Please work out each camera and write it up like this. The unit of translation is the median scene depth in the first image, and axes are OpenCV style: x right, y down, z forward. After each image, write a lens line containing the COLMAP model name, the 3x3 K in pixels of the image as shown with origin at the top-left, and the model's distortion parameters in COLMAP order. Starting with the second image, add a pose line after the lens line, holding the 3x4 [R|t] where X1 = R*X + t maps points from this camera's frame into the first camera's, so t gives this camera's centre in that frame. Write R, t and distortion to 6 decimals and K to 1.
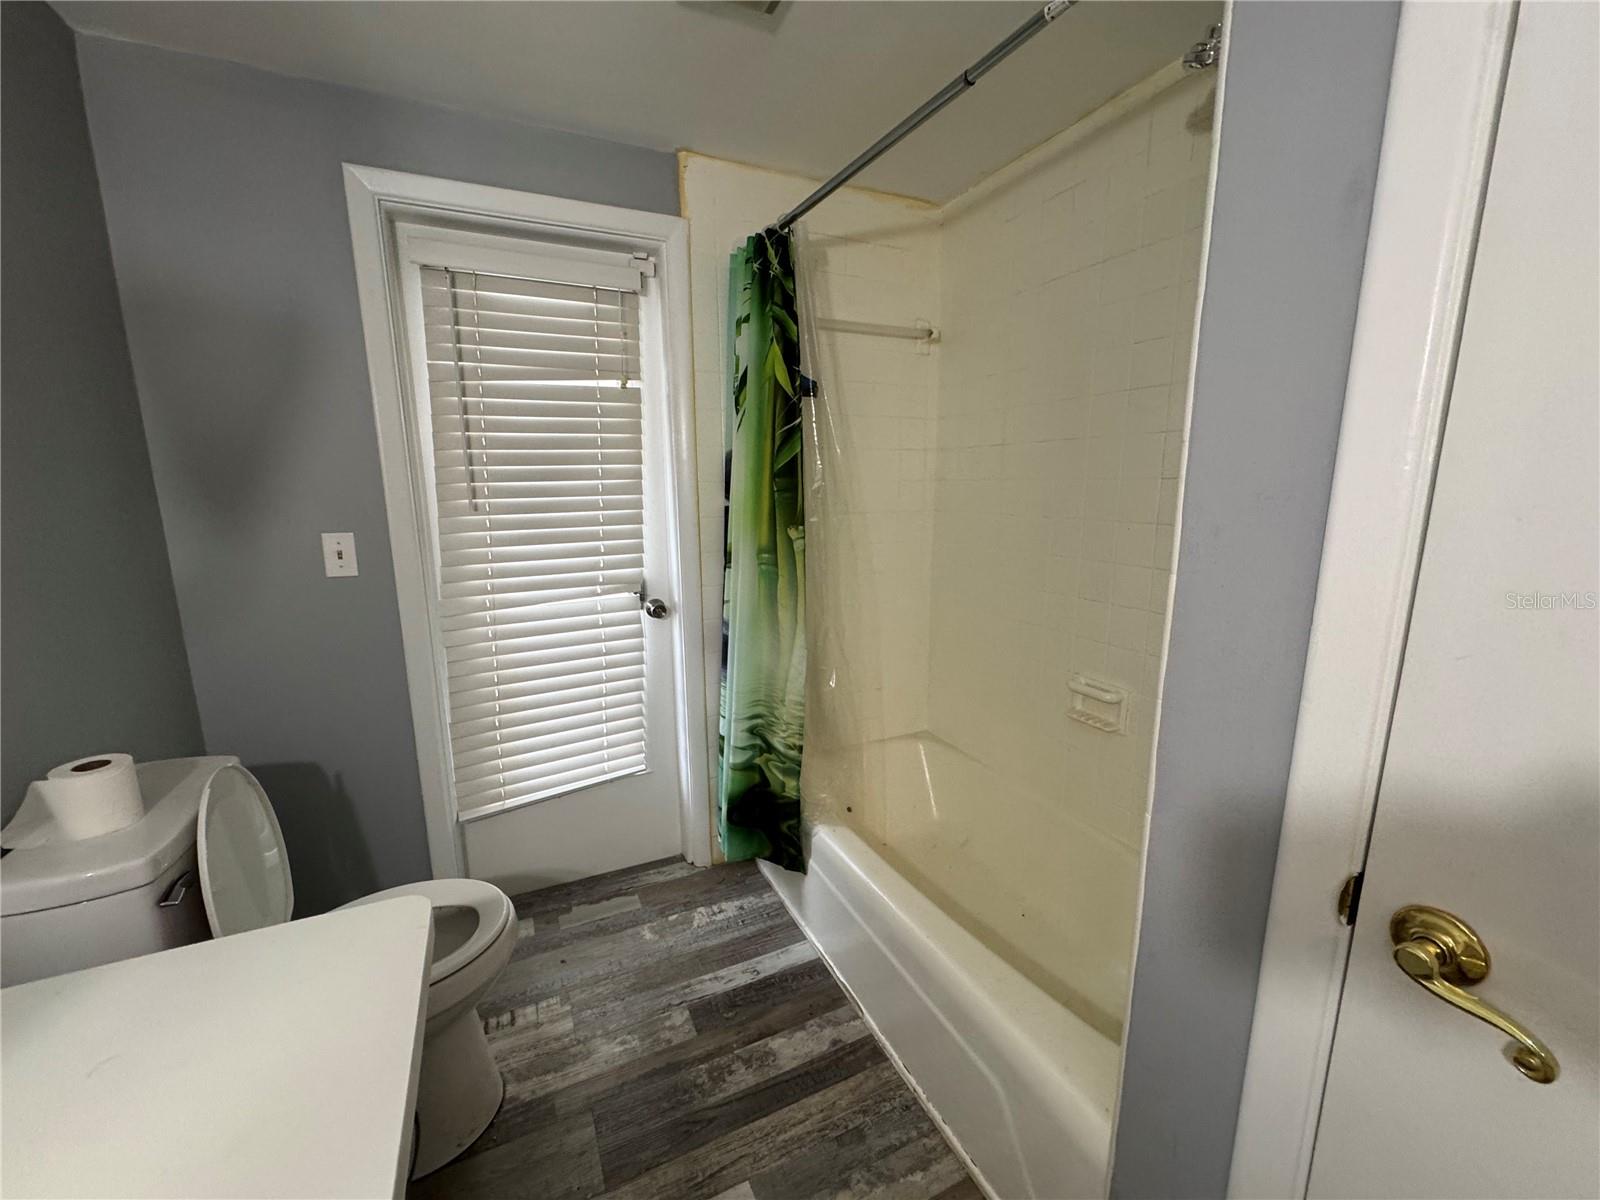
lens RADIAL K [[635.2, 0, 797.1], [0, 635.2, 599.2], [0, 0, 1]] dist [-0.003166, -0.000627]
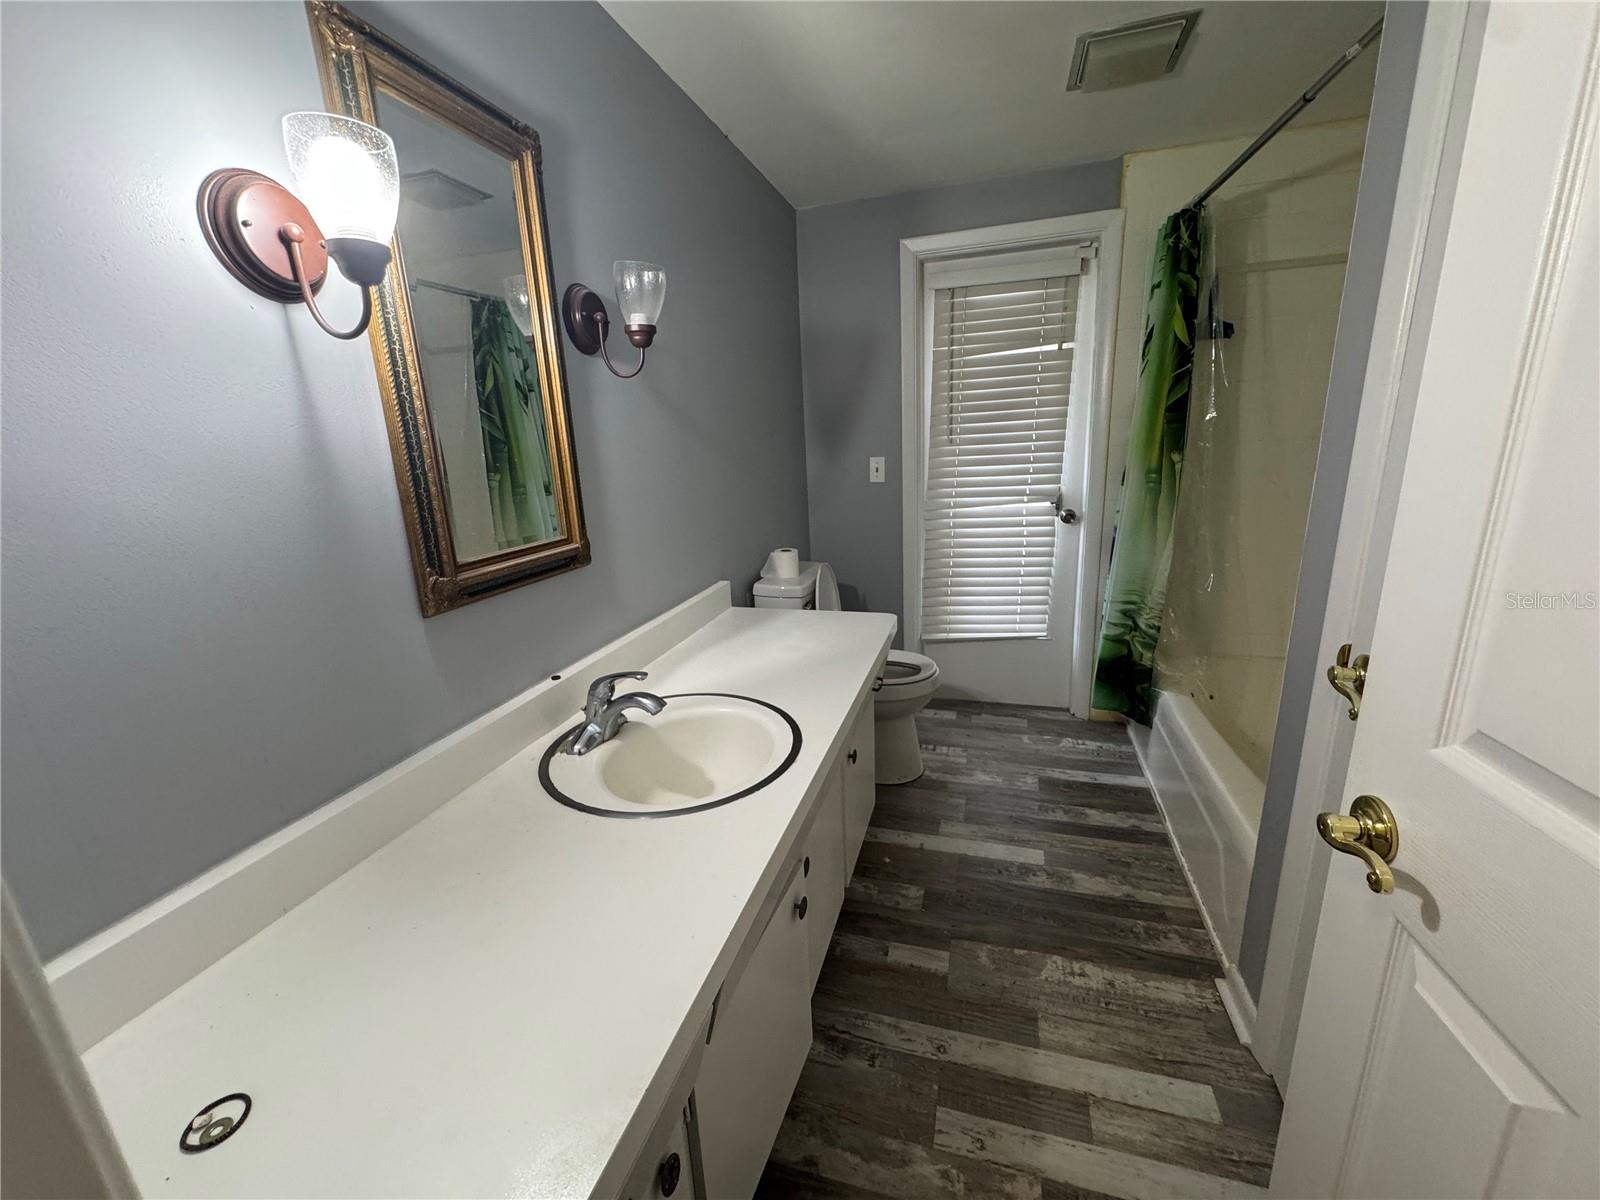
lens RADIAL K [[635.2, 0, 797.1], [0, 635.2, 599.2], [0, 0, 1]] dist [-0.003166, -0.000627]
pose [[0.737463, 0.144660, -0.659714, 0.292960], [-0.081009, 0.988687, 0.126240, 0.072126], [0.670512, -0.039655, 0.740838, -0.416735]]
